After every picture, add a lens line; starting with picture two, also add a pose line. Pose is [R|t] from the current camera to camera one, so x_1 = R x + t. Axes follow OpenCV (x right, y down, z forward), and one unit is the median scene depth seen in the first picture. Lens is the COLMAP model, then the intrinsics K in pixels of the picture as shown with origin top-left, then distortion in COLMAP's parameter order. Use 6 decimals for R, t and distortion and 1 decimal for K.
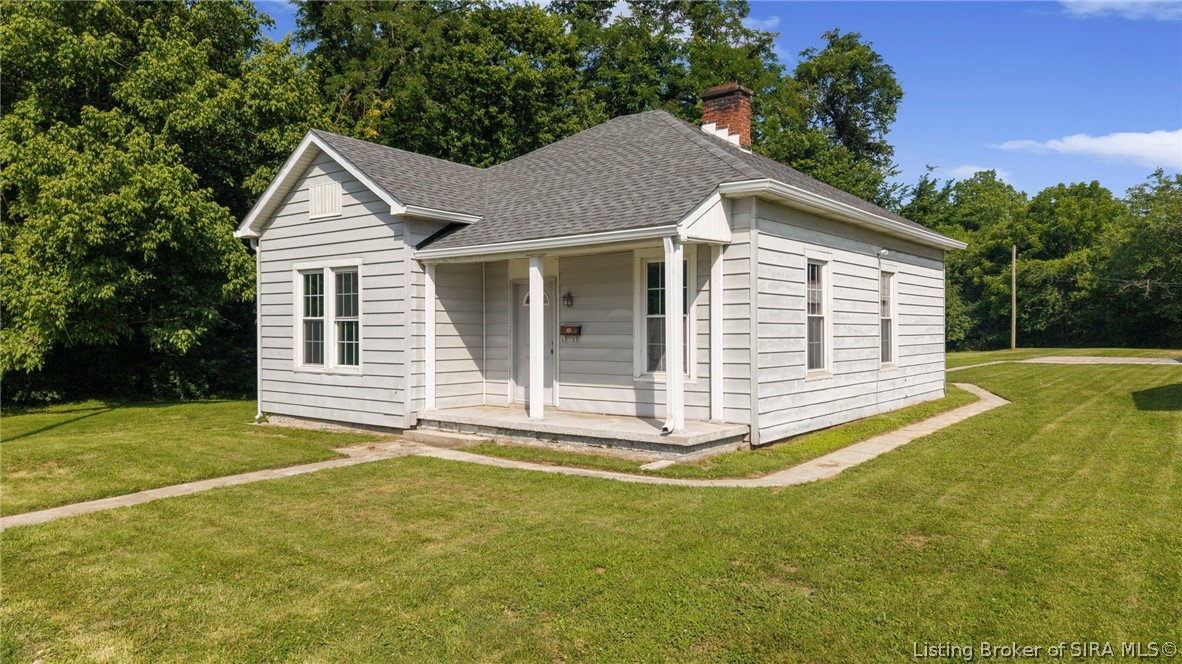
lens RADIAL K [[794.7, 0, 587.0], [0, 794.7, 332.2], [0, 0, 1]] dist [0.017817, -0.009897]
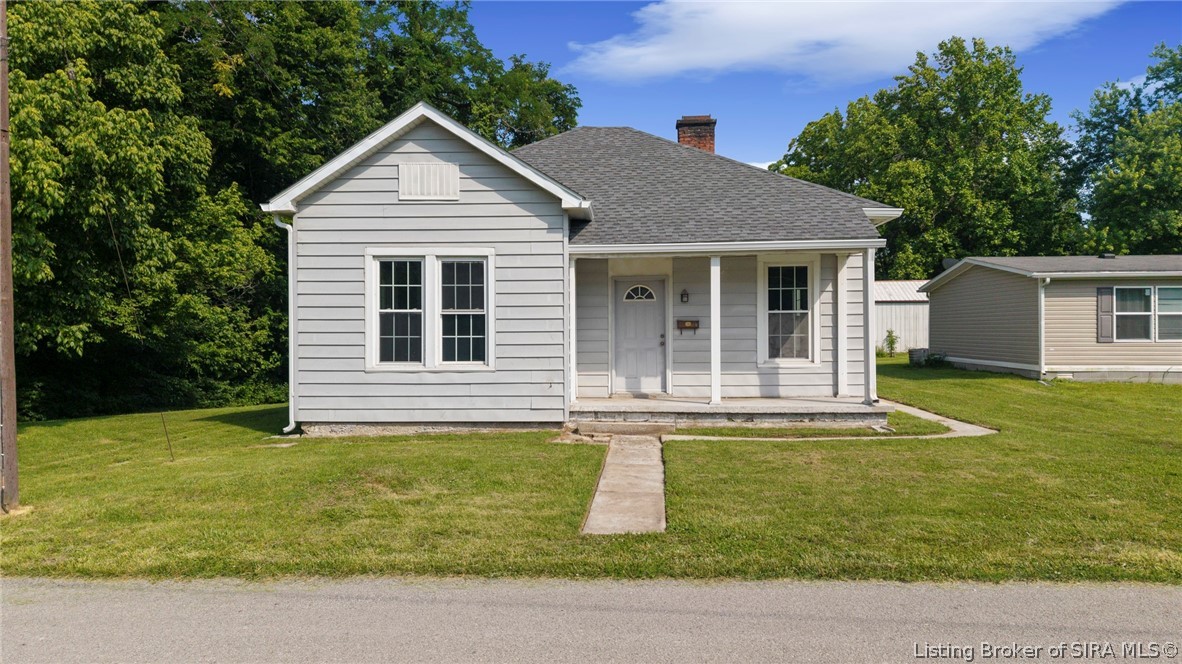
lens RADIAL K [[794.7, 0, 588.3], [0, 794.7, 333.0], [0, 0, 1]] dist [0.017817, -0.009897]
pose [[0.822503, -0.002934, 0.568753, -0.767793], [0.004658, 0.999988, -0.001577, 0.010863], [-0.568741, 0.003946, 0.822507, 0.165325]]
